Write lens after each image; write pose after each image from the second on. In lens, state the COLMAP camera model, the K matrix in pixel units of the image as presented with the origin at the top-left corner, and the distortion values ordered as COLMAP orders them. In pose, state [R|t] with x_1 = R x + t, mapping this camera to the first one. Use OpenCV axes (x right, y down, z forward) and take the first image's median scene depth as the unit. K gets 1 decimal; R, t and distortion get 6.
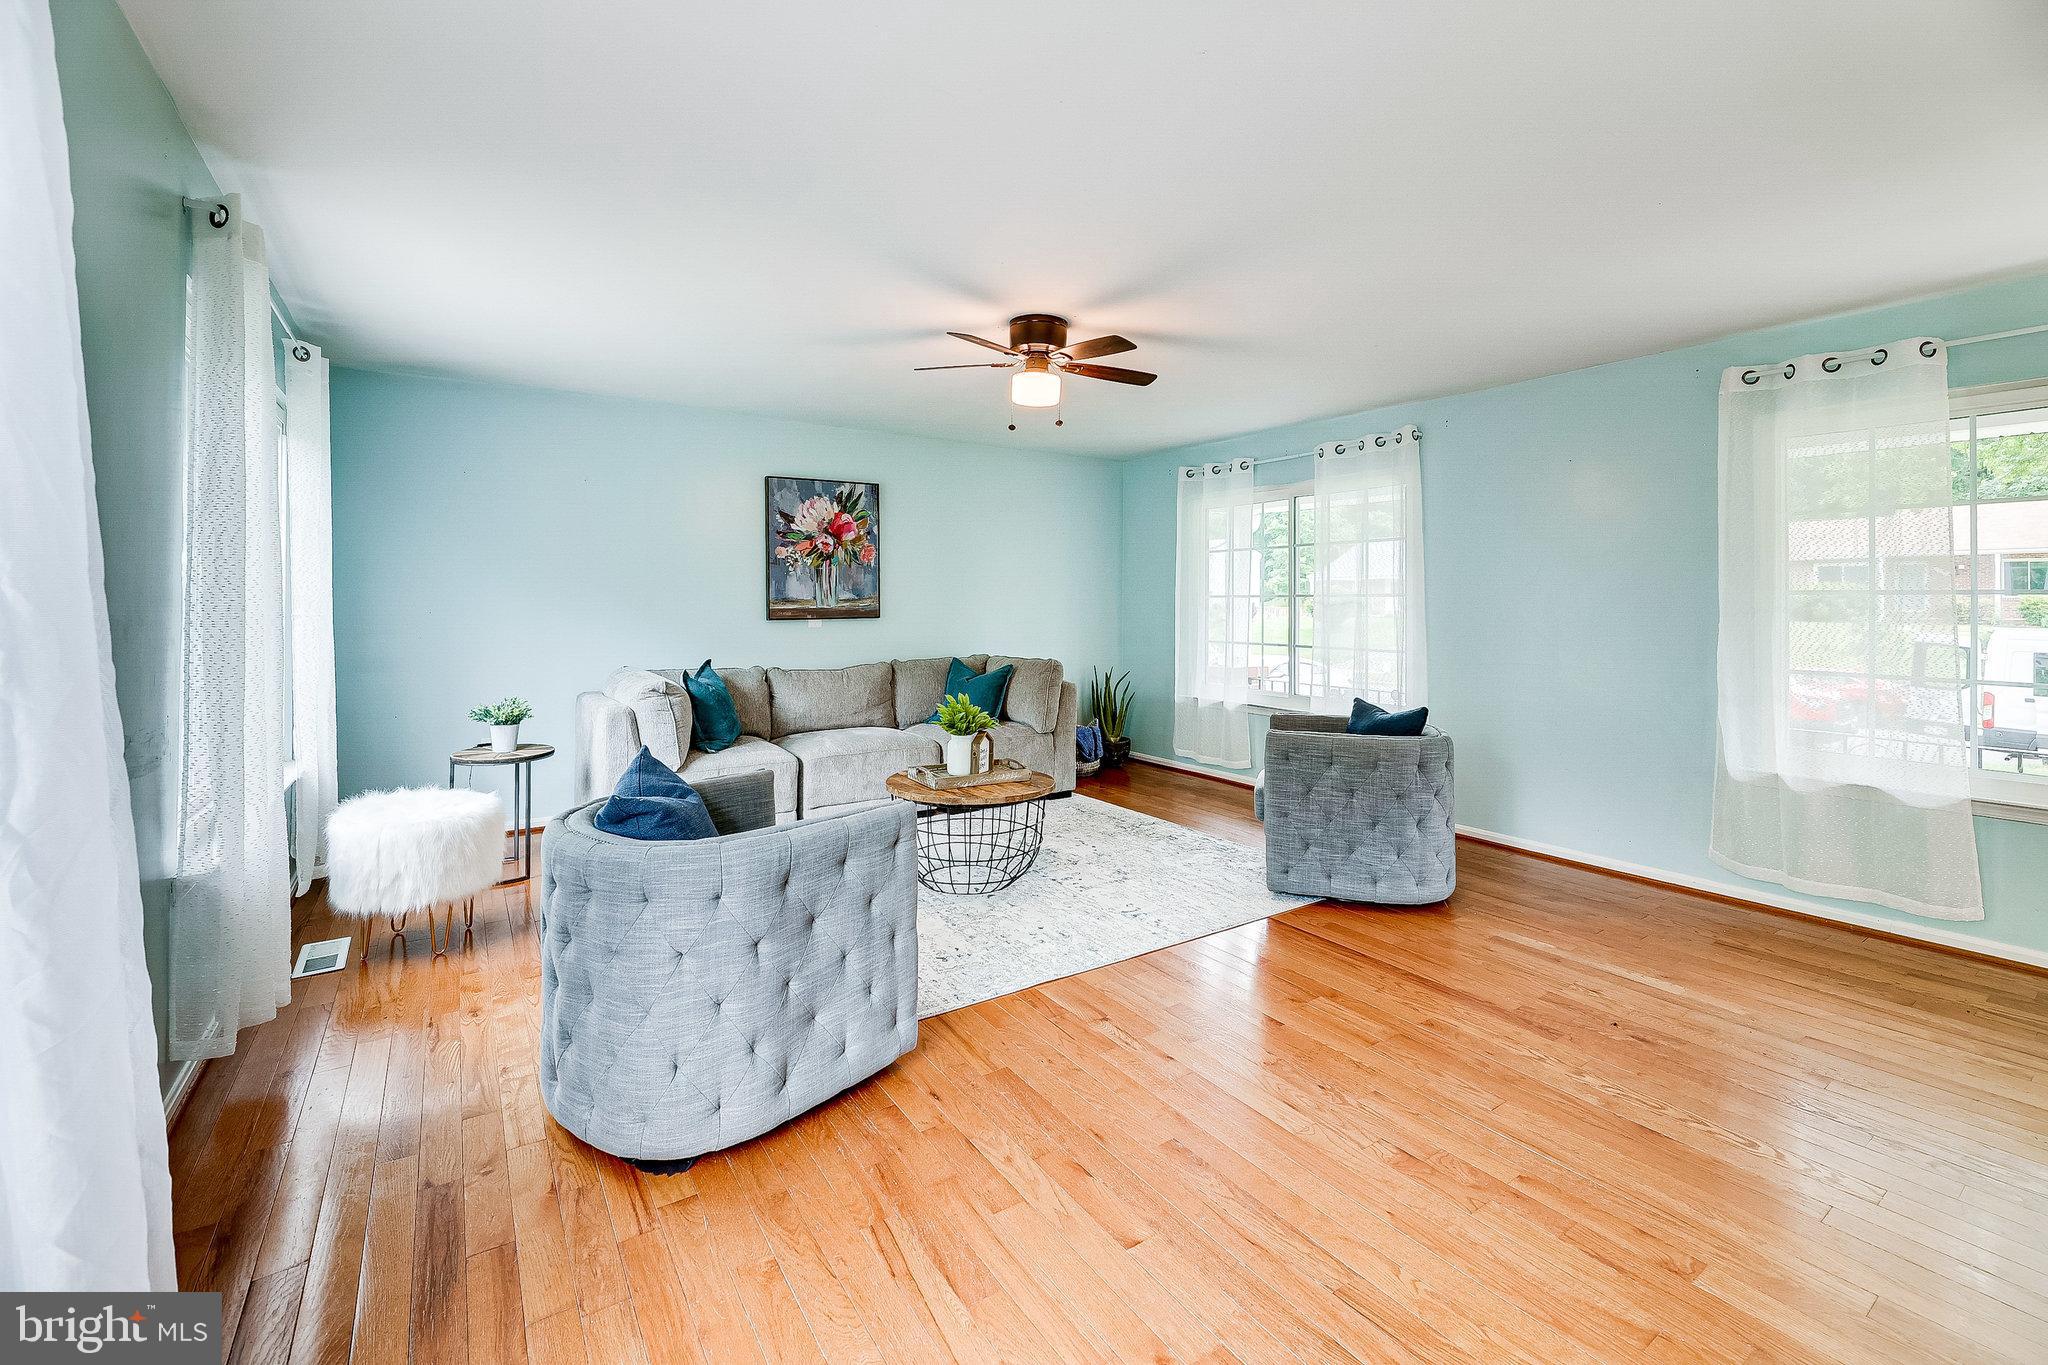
lens RADIAL K [[859.6, 0, 1025.1], [0, 859.6, 598.0], [0, 0, 1]] dist [-0.001053, -0.000923]
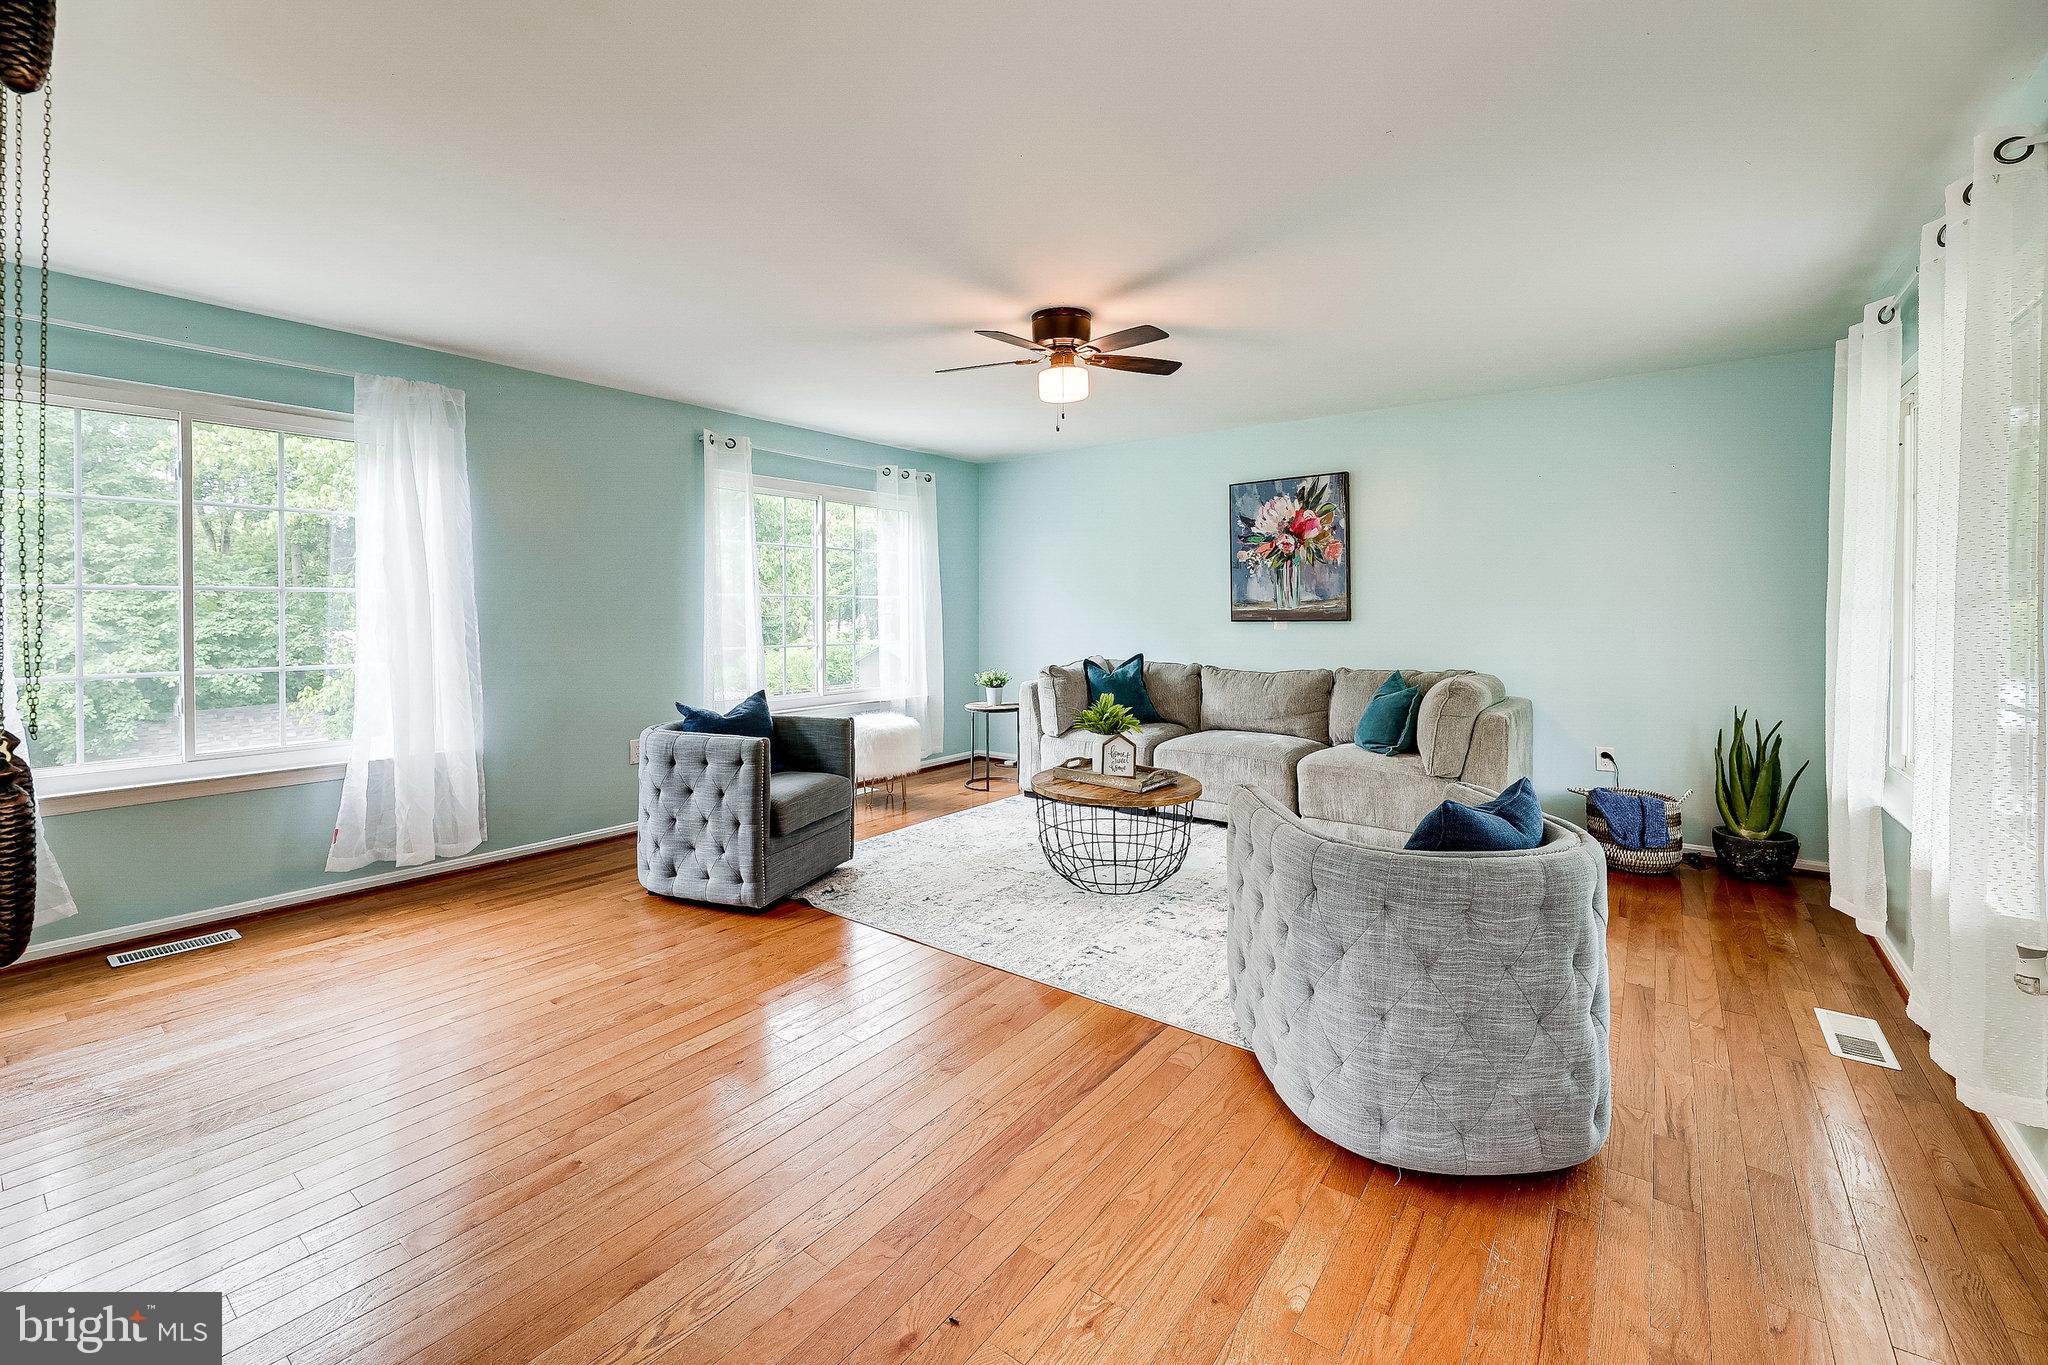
lens RADIAL K [[846.1, 0, 1030.0], [0, 846.1, 629.0], [0, 0, 1]] dist [-0.000655, -0.000610]
pose [[0.339466, 0.018482, -0.940437, 0.573877], [0.005841, 0.999746, 0.021756, 0.010462], [0.940600, -0.012879, 0.339272, 0.405432]]
